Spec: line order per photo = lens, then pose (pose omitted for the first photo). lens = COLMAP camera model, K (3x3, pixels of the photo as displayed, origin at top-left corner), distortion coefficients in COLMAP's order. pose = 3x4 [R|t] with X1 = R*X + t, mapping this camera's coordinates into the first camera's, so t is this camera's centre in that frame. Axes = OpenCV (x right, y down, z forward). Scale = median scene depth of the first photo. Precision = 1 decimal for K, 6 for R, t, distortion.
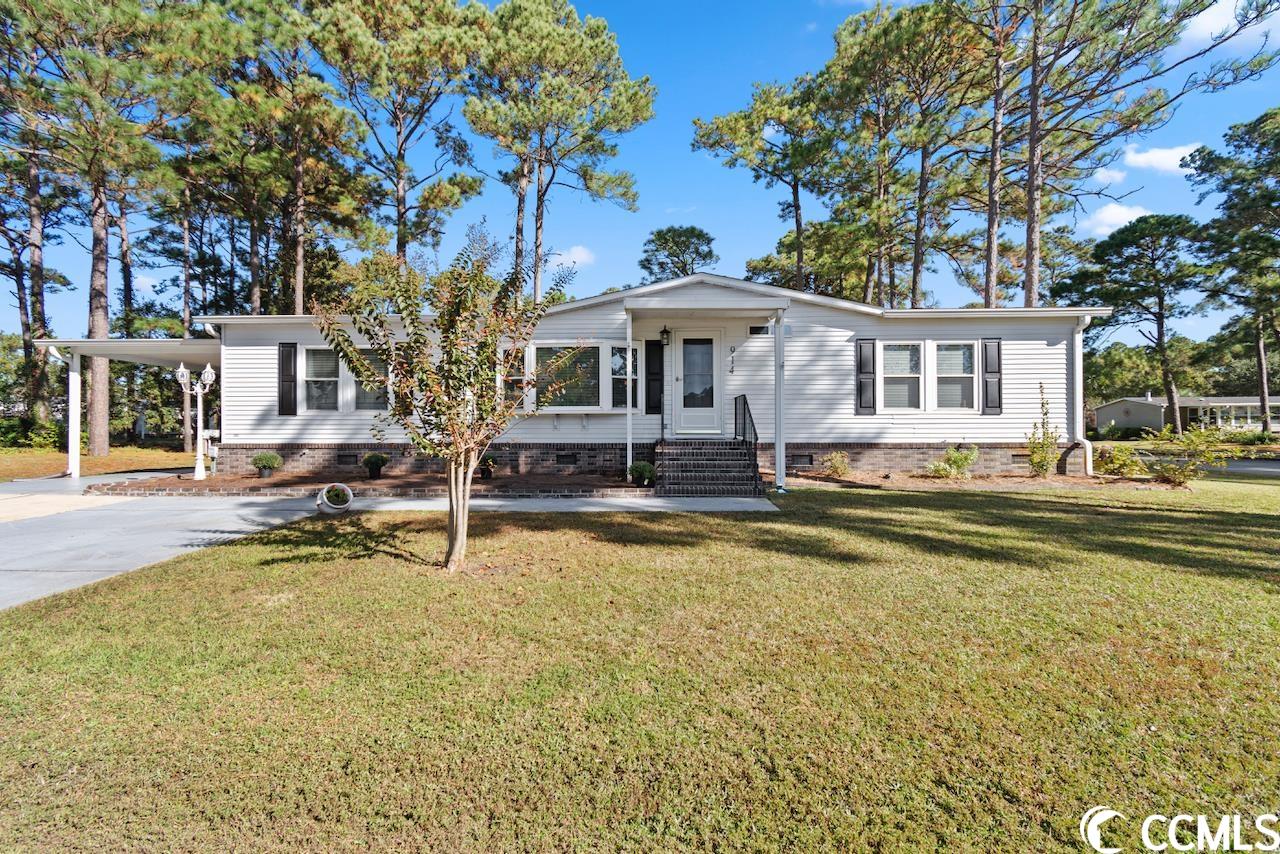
lens RADIAL K [[565.4, 0, 638.8], [0, 565.4, 428.2], [0, 0, 1]] dist [0.003830, -0.002311]
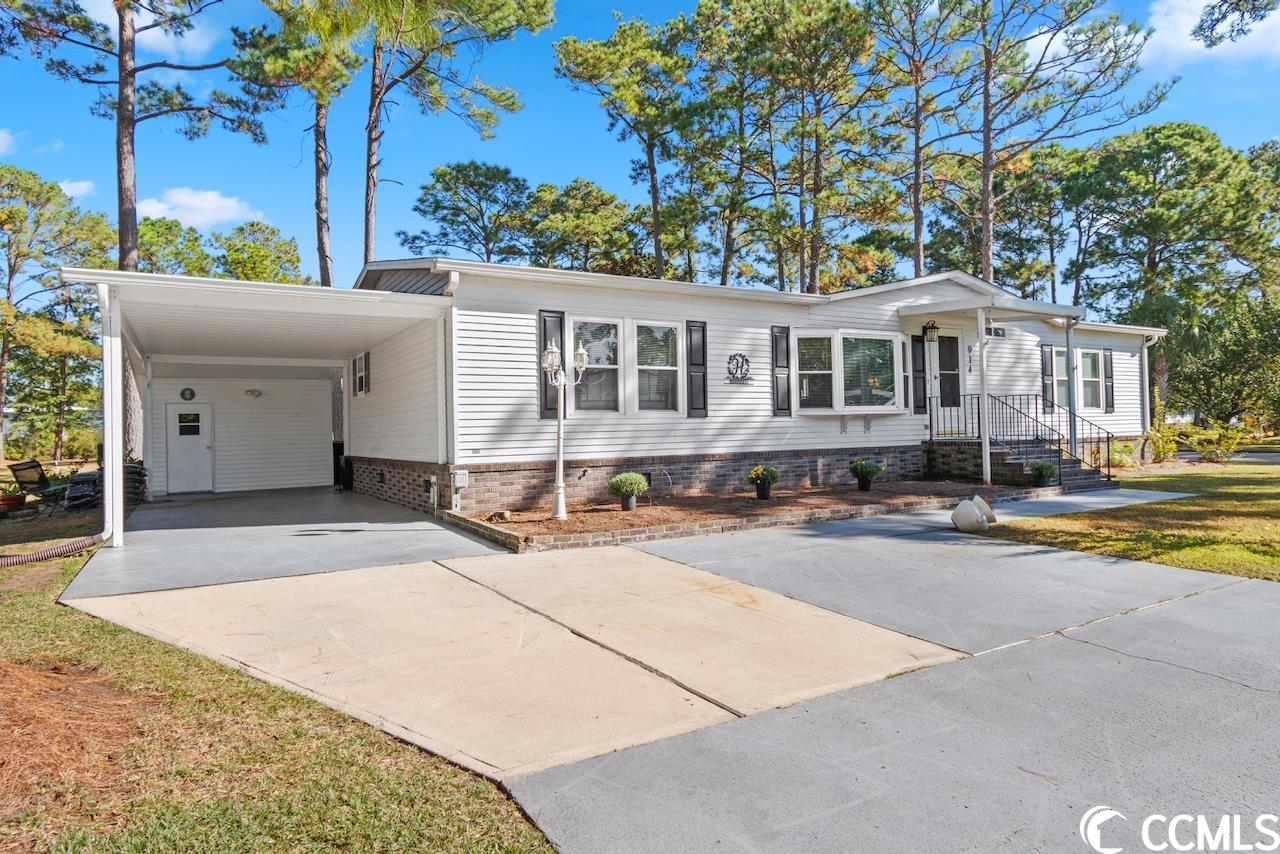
lens RADIAL K [[767.1, 0, 646.9], [0, 767.1, 426.5], [0, 0, 1]] dist [-0.002764, -0.001417]
pose [[0.831743, -0.014662, 0.554968, -1.063987], [0.023305, 0.999692, -0.008516, -0.004457], [-0.554672, 0.020016, 0.831828, 0.198297]]
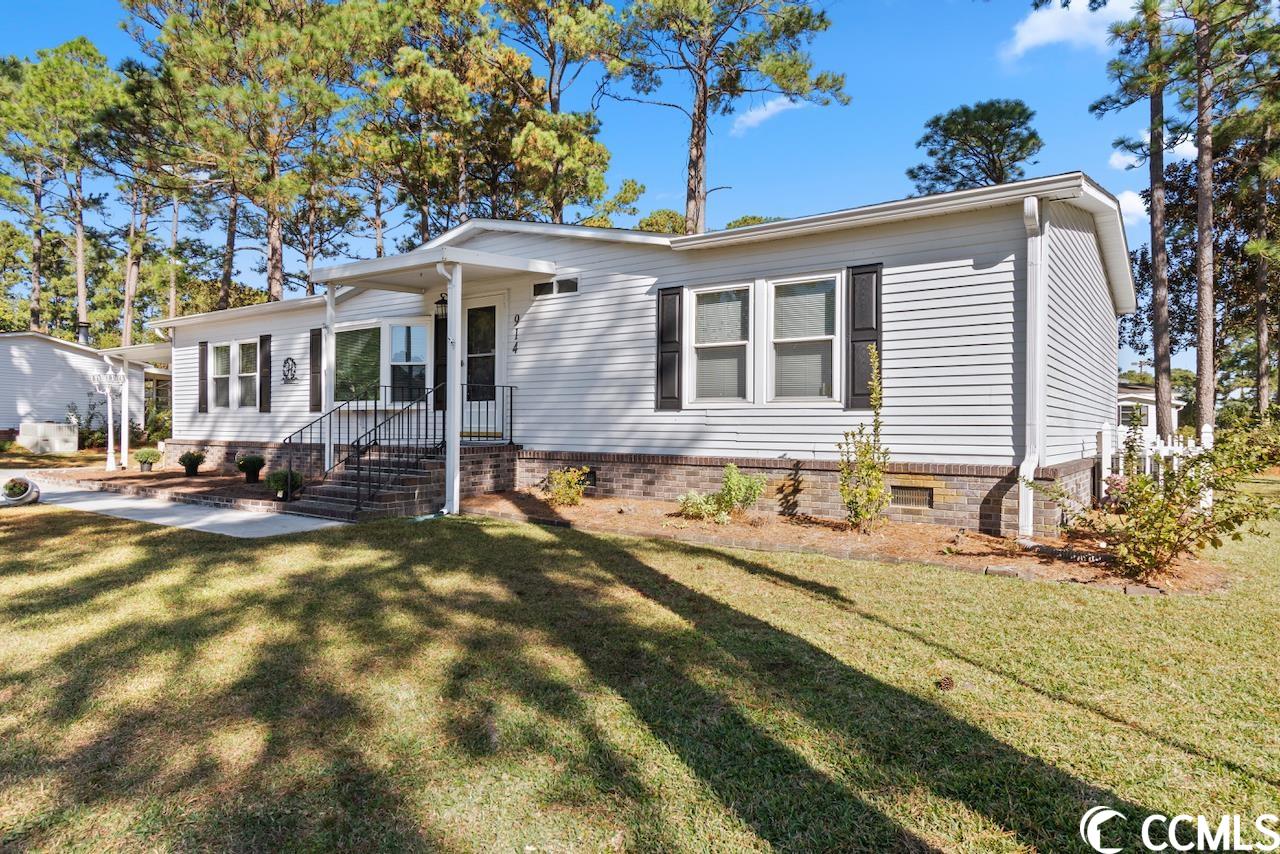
lens RADIAL K [[787.7, 0, 633.0], [0, 787.7, 422.9], [0, 0, 1]] dist [-0.002532, 0.000070]
pose [[0.830509, 0.004762, -0.556985, 0.845306], [-0.007881, 0.999964, -0.003203, -0.006752], [0.556950, 0.007050, 0.830516, 0.262900]]
